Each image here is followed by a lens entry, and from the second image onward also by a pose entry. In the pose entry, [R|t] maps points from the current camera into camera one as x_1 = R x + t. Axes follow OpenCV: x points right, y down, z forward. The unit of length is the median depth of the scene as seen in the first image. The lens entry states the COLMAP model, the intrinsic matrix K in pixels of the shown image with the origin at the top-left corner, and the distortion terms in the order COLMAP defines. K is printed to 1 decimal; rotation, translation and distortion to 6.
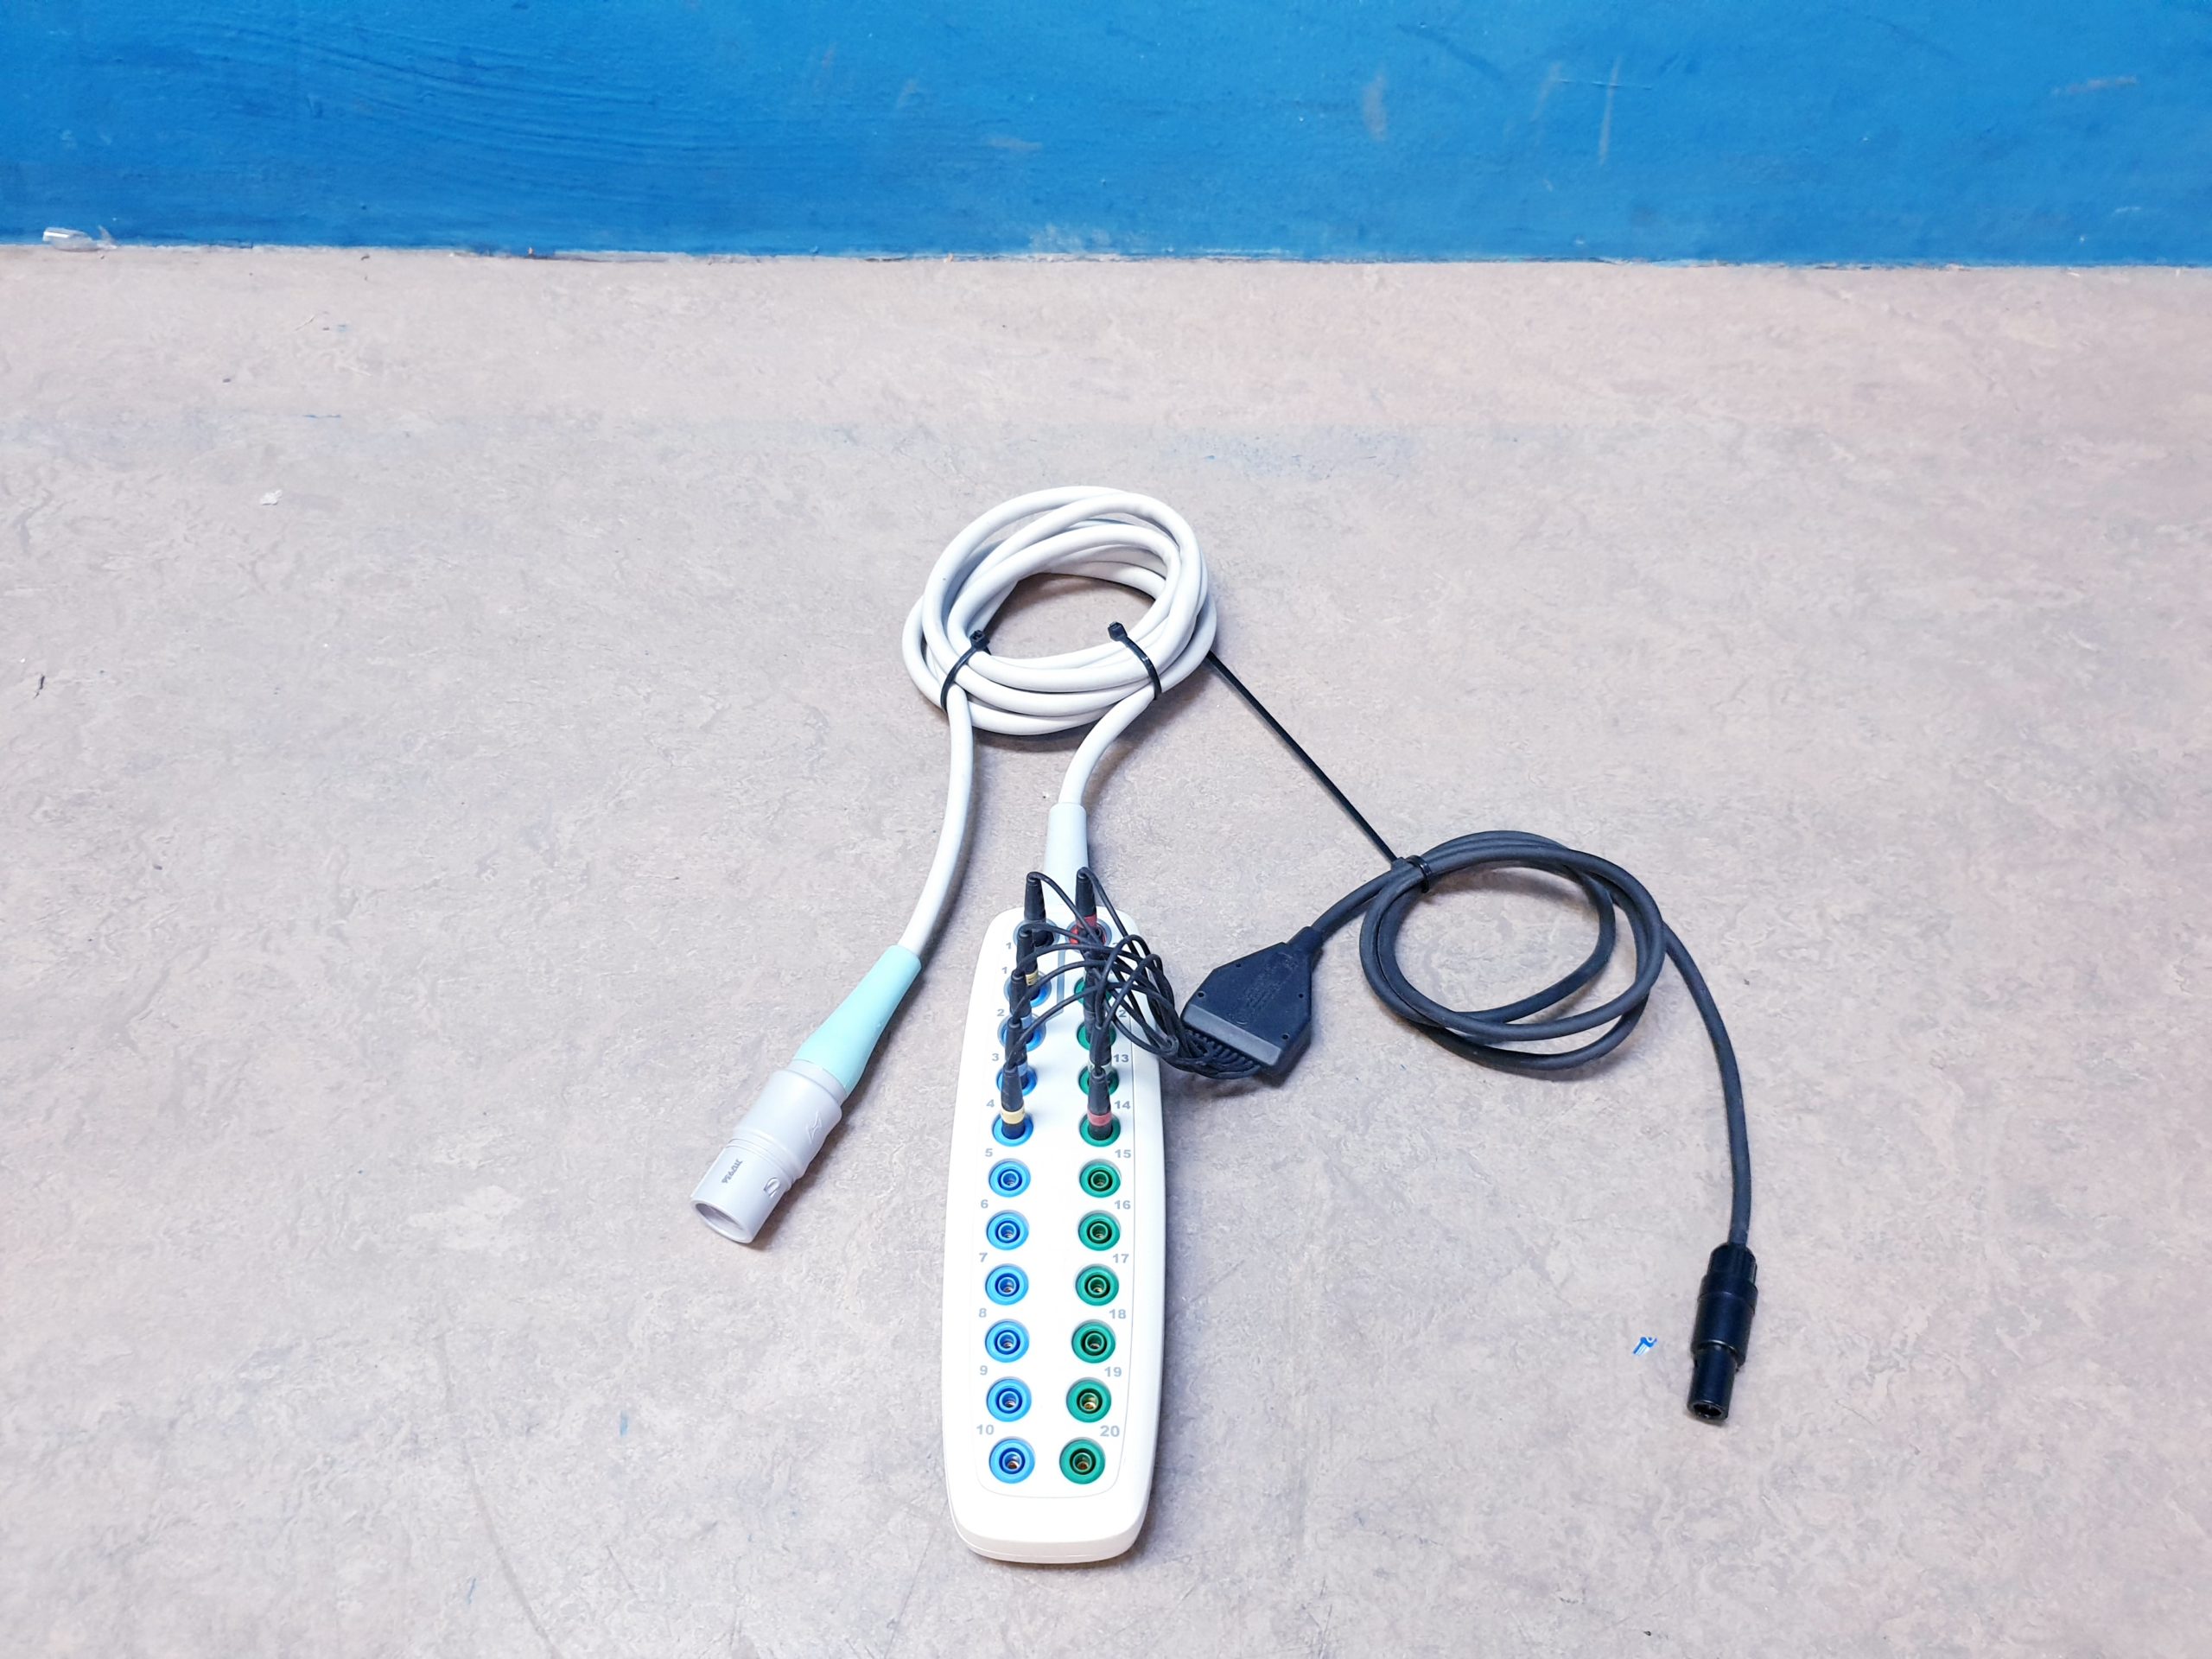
lens RADIAL K [[1750.0, 0, 1099.9], [0, 1750.0, 833.8], [0, 0, 1]] dist [-0.050325, 0.095574]
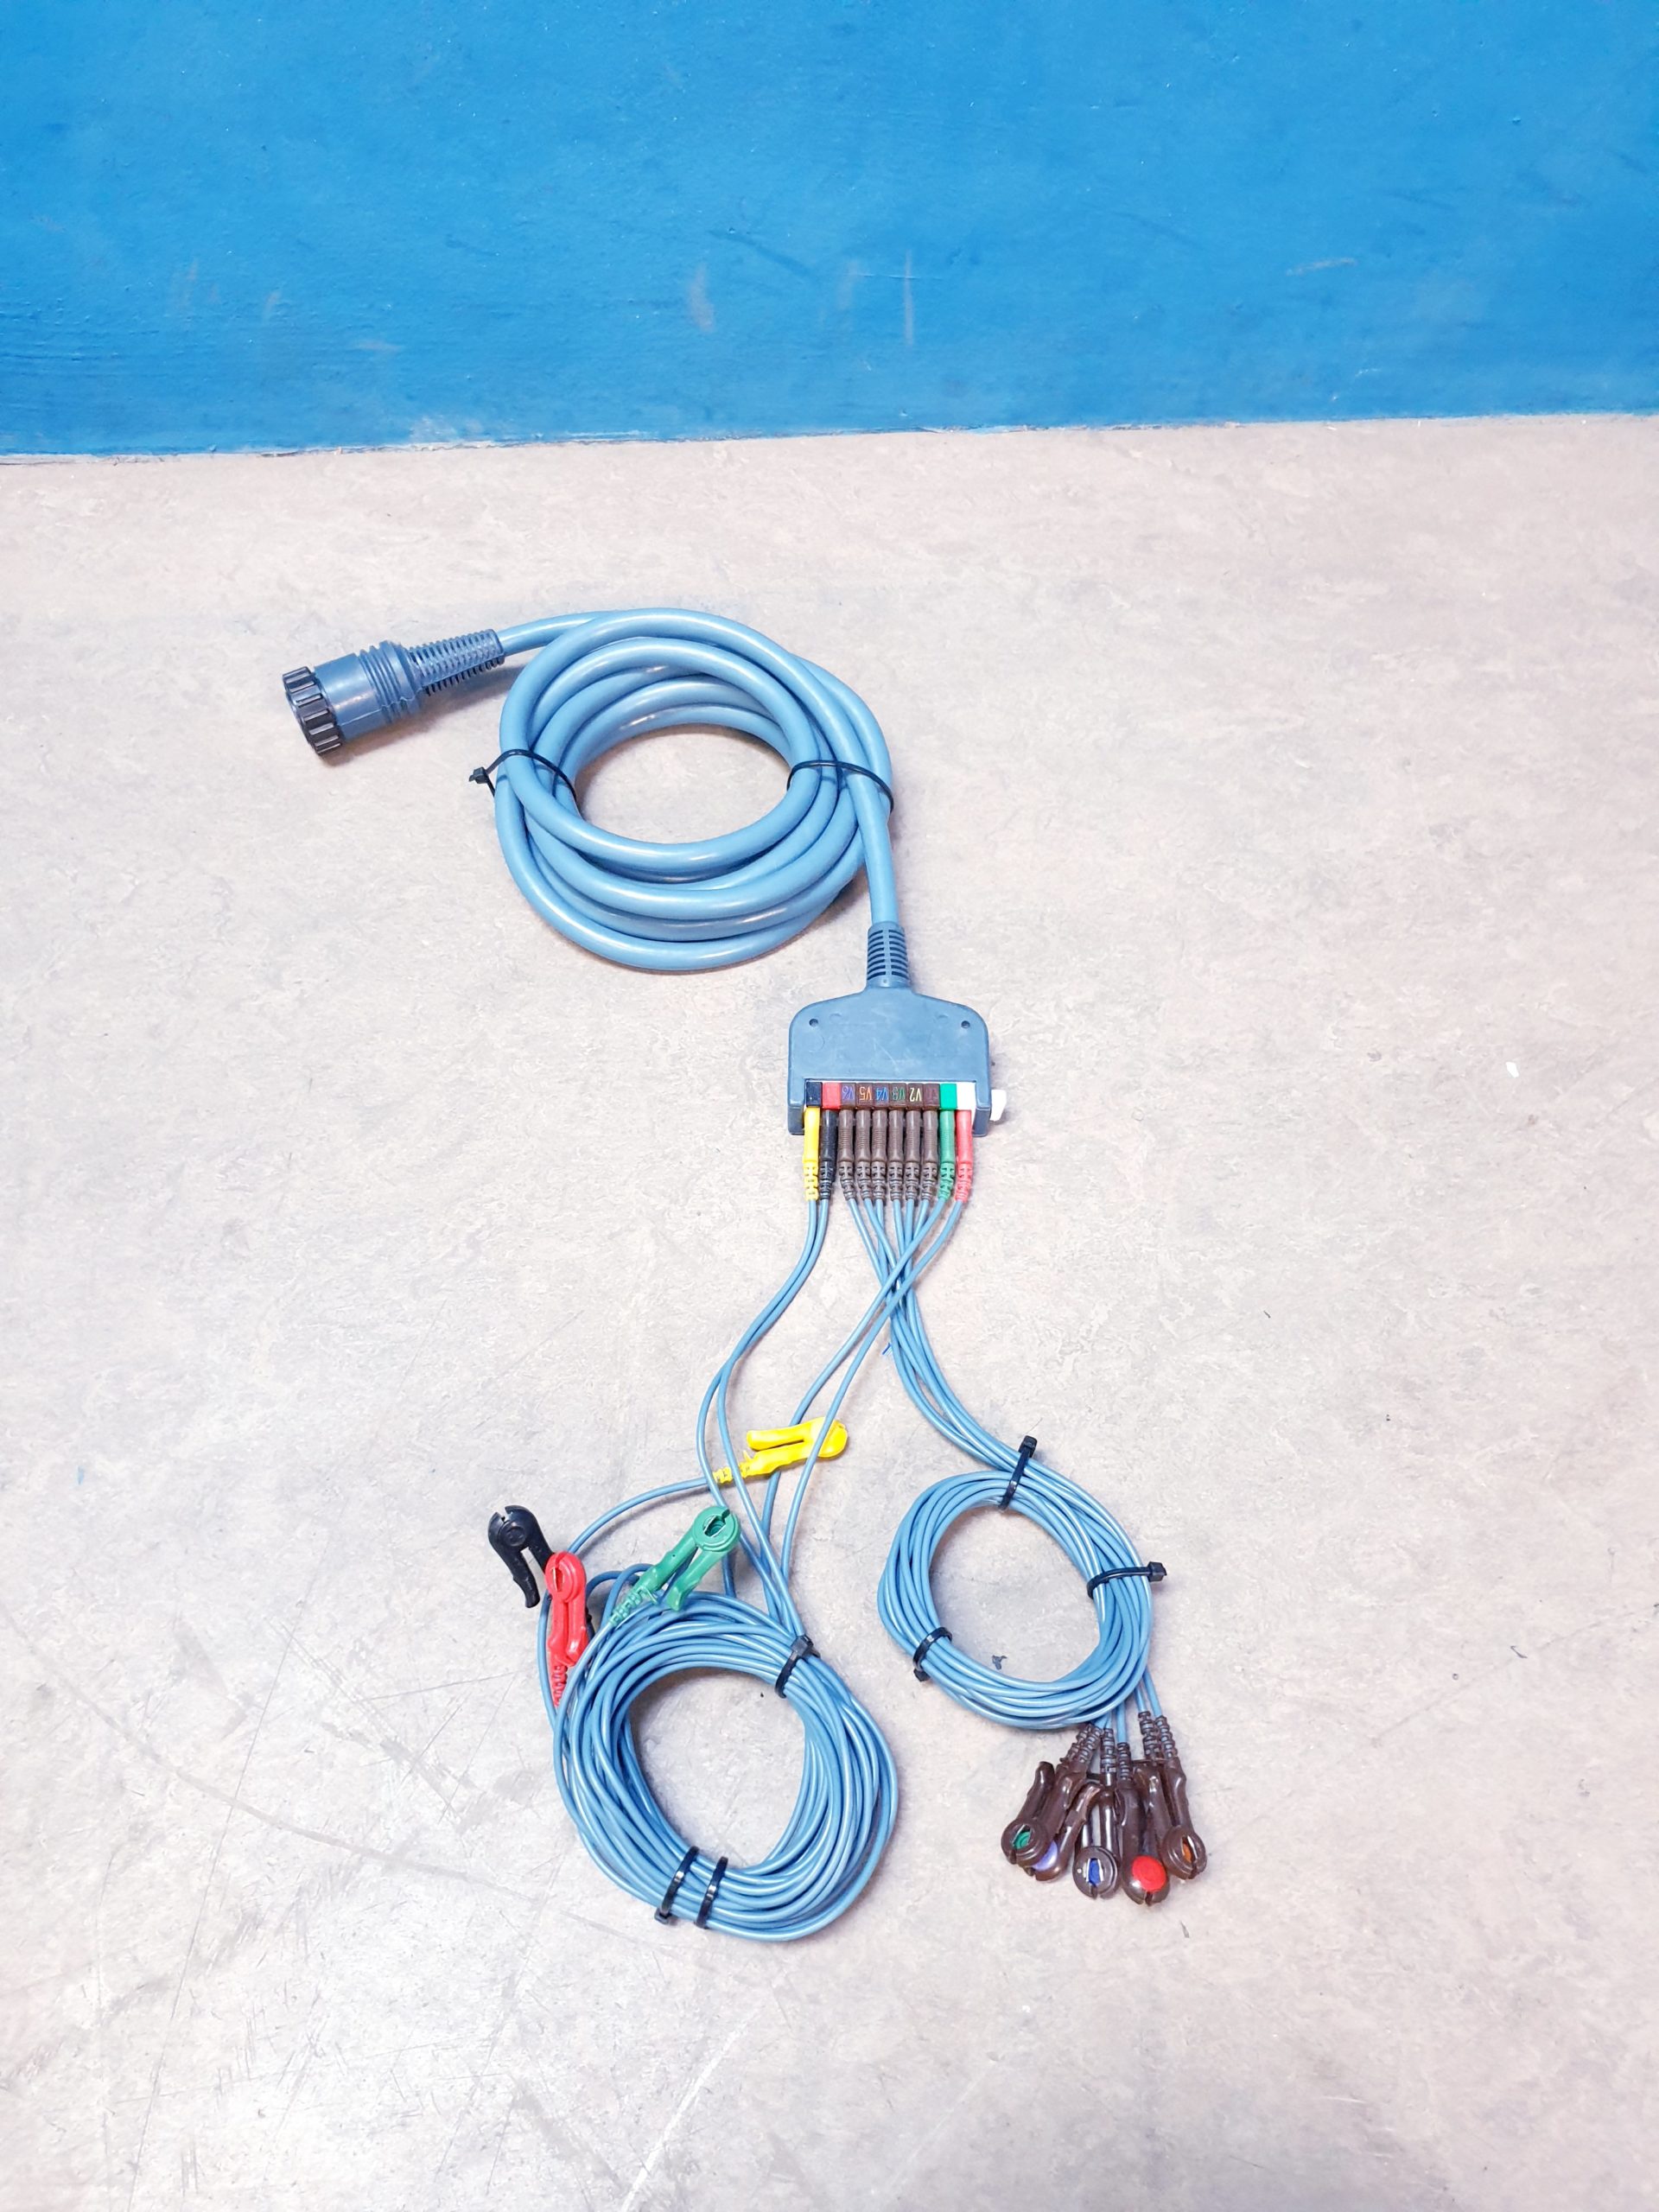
lens RADIAL K [[1740.5, 0, 846.3], [0, 1740.5, 1119.2], [0, 0, 1]] dist [-0.024528, 0.042486]
pose [[0.994518, -0.069824, 0.077833, 0.135849], [0.061022, 0.992030, 0.110237, -0.014439], [-0.084910, -0.104883, 0.990853, -0.181336]]
